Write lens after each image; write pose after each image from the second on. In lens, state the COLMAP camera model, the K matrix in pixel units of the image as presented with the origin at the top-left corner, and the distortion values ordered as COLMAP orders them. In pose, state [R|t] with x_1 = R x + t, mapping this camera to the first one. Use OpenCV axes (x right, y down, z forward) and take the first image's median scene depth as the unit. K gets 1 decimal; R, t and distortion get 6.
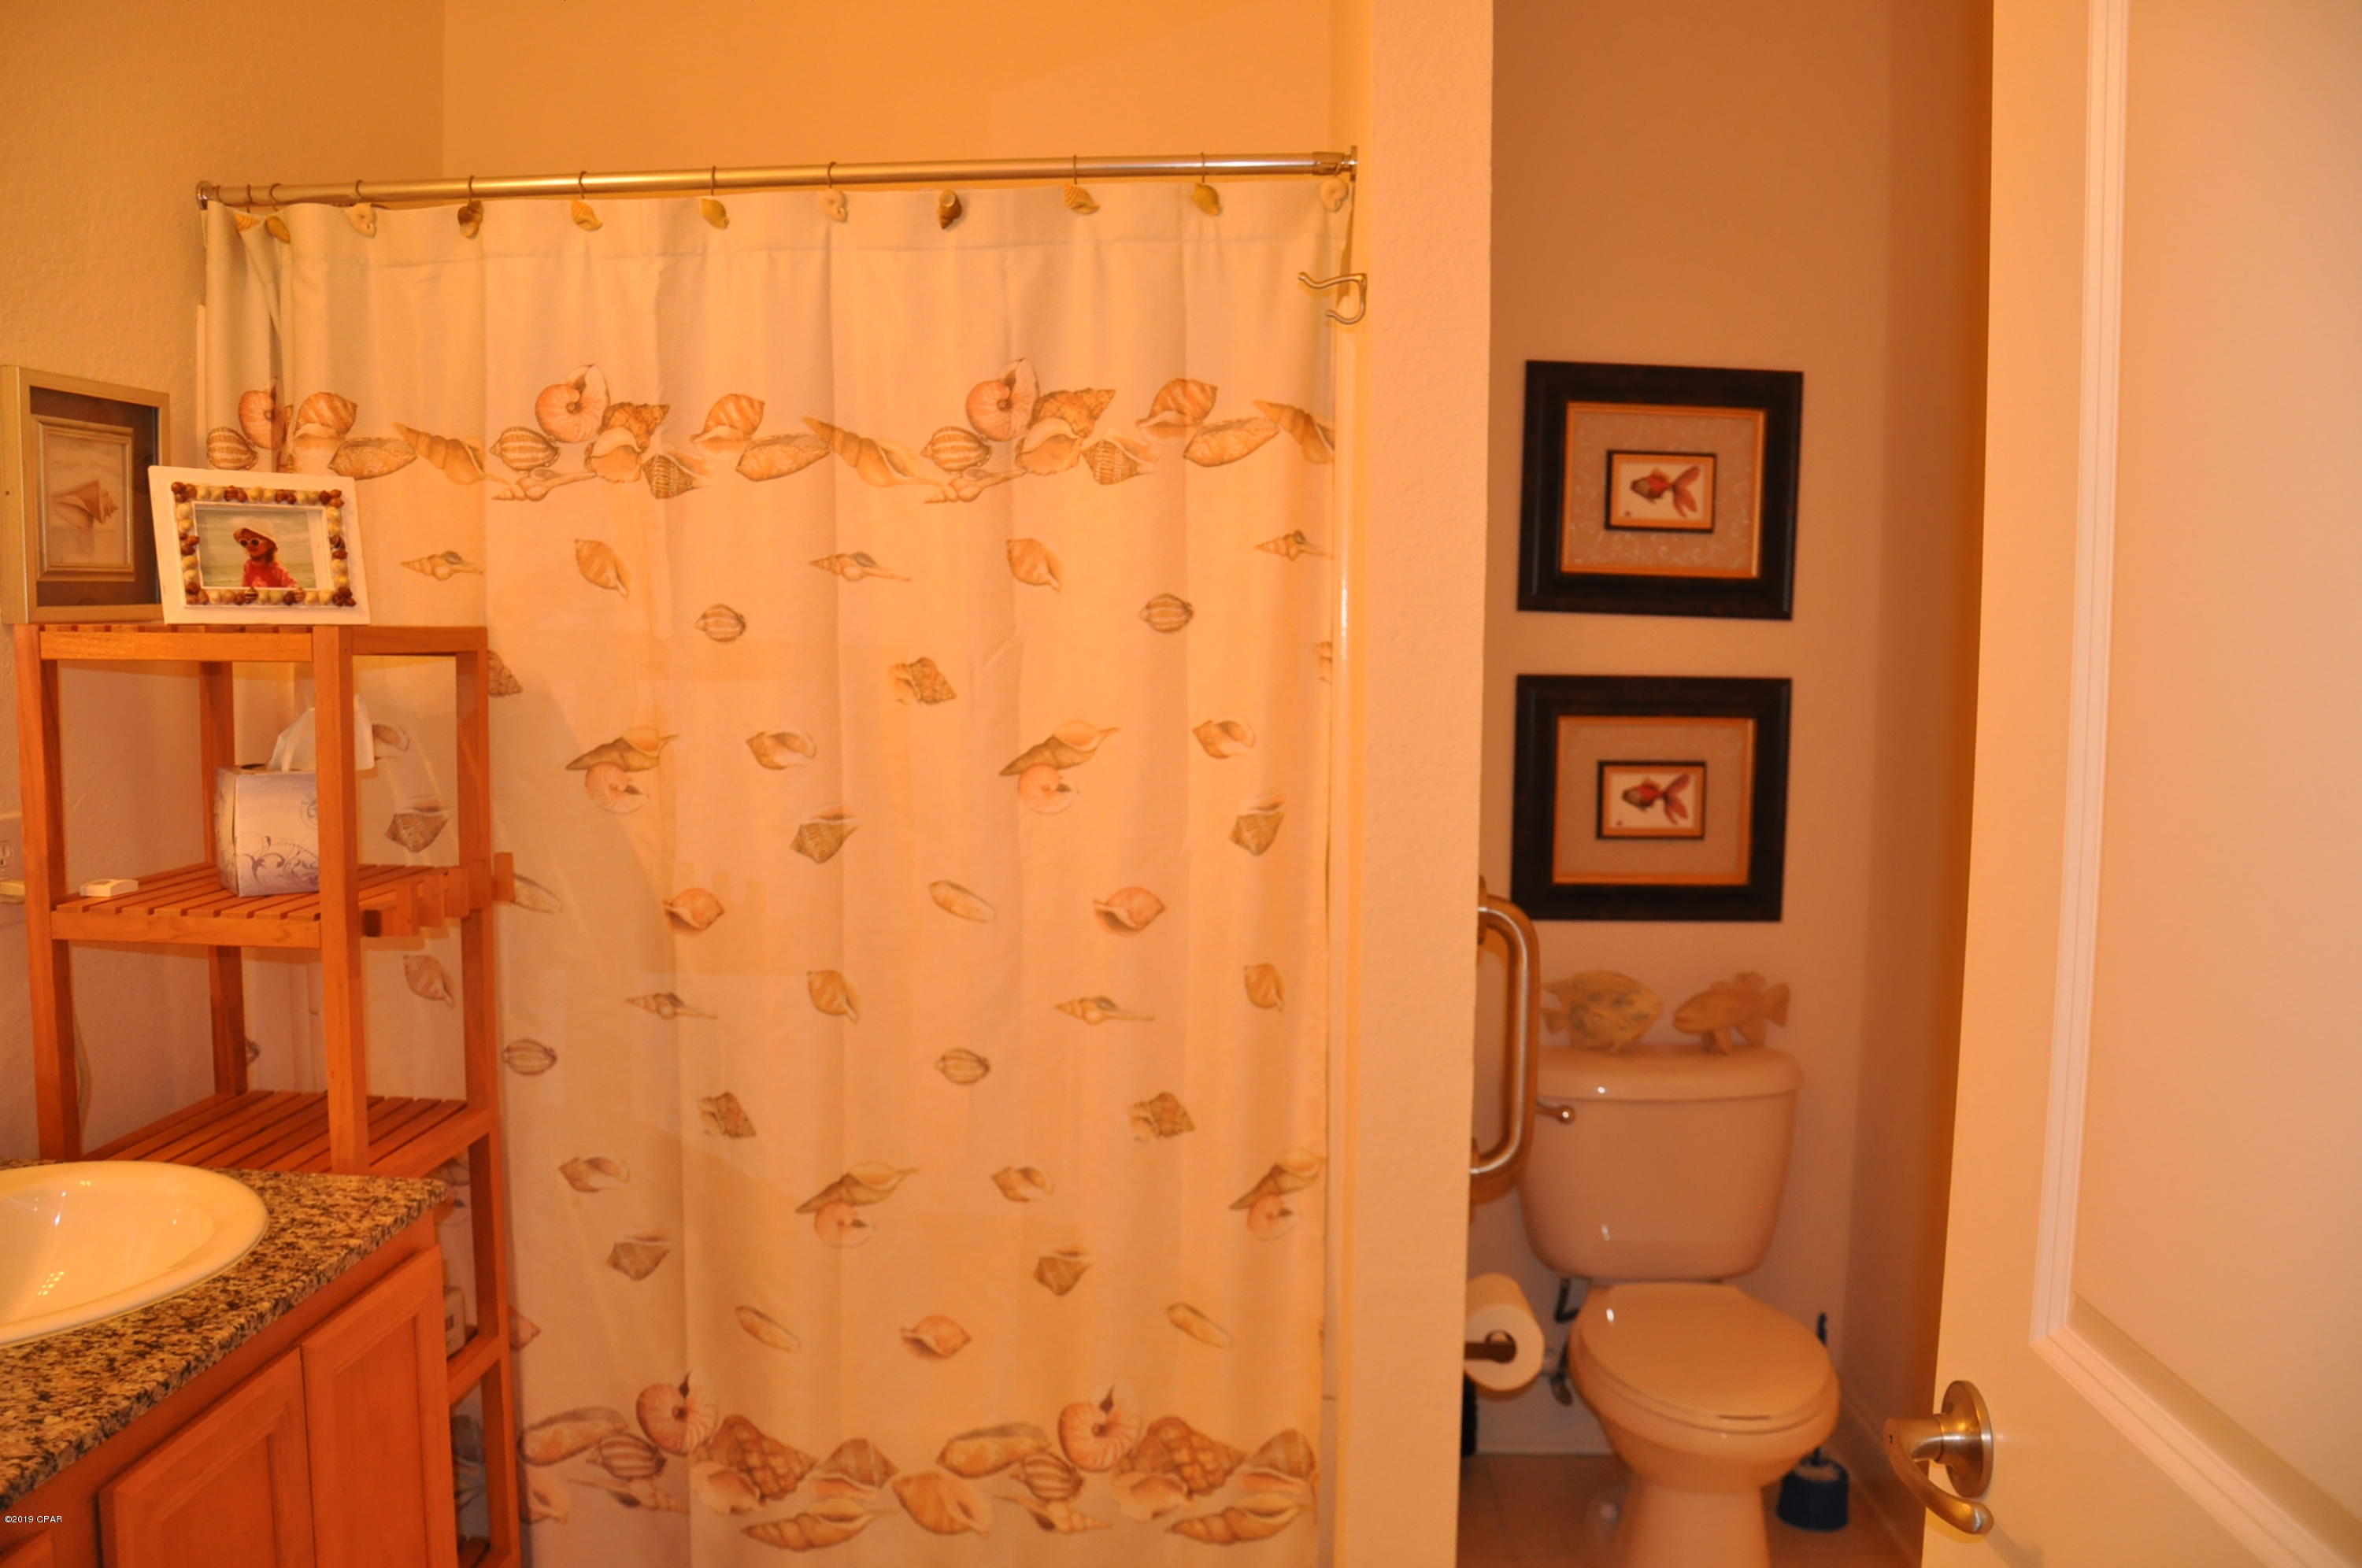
lens RADIAL K [[1810.0, 0, 1173.1], [0, 1810.0, 786.9], [0, 0, 1]] dist [-0.160726, 0.102608]
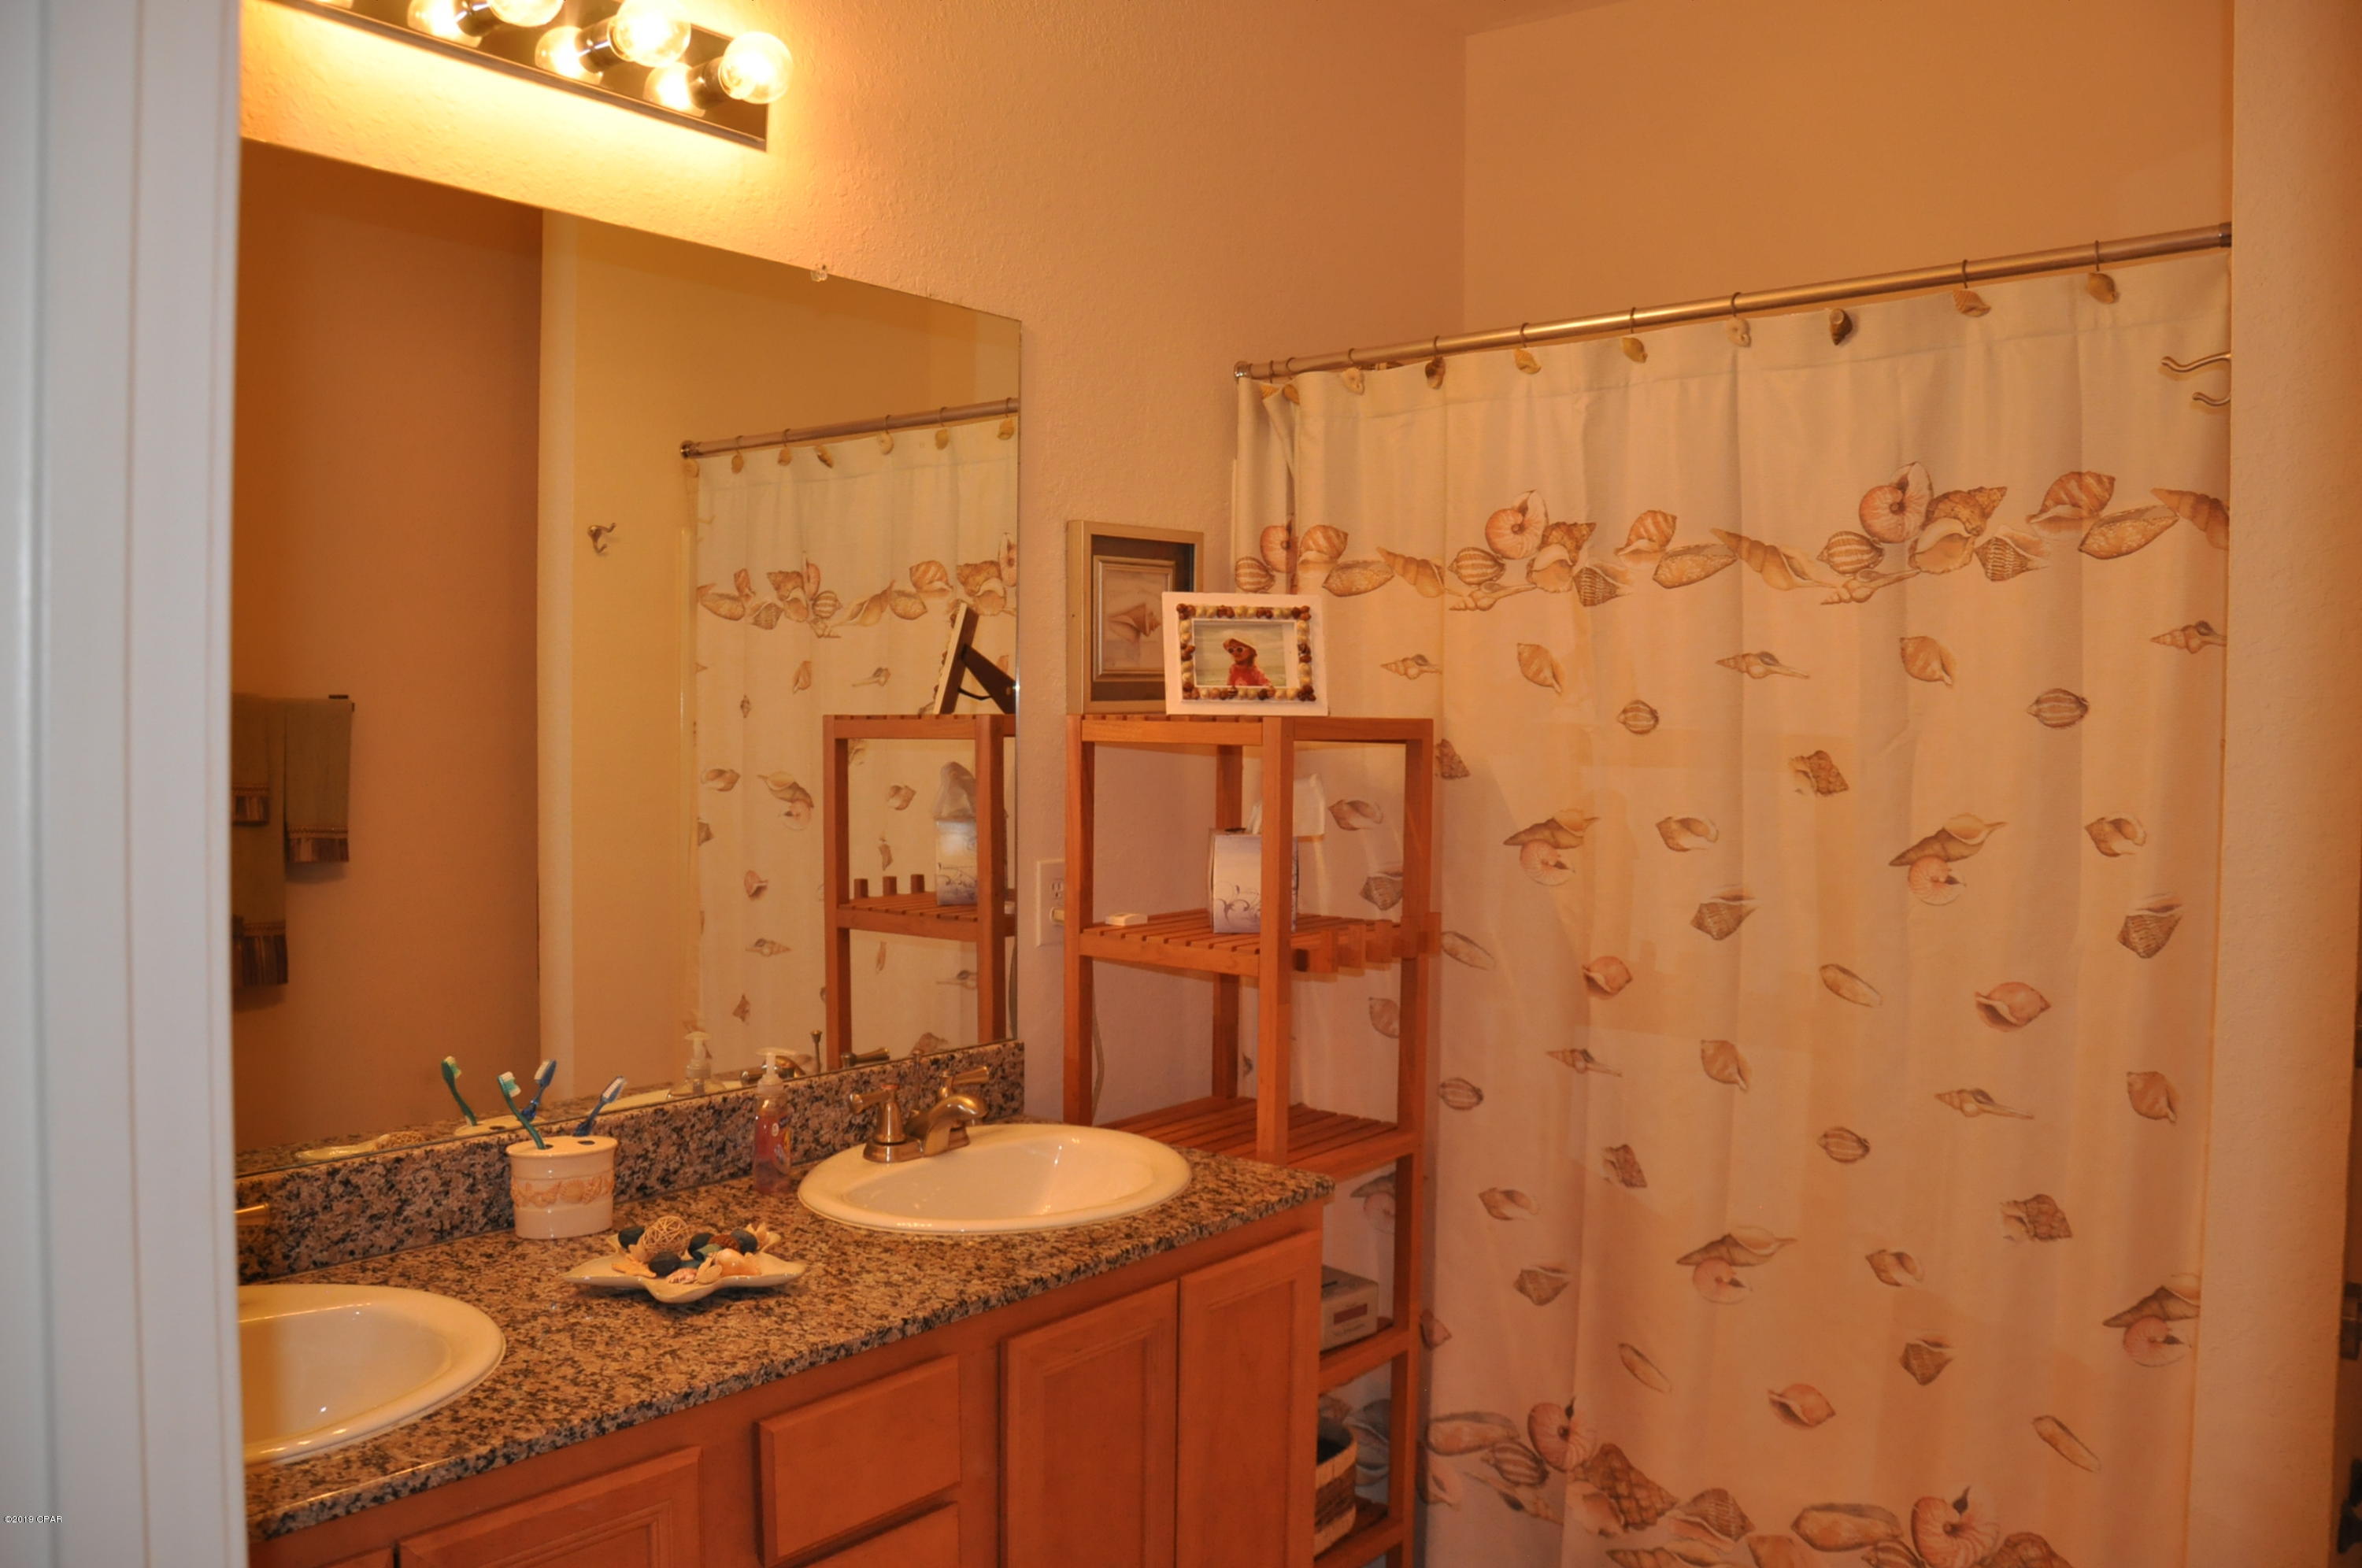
lens RADIAL K [[1810.0, 0, 1186.3], [0, 1810.0, 777.2], [0, 0, 1]] dist [-0.160726, 0.102608]
pose [[0.805218, 0.015034, -0.592788, 0.180939], [-0.050265, 0.997811, -0.042973, 0.007152], [0.590844, 0.064399, 0.804211, -0.052531]]
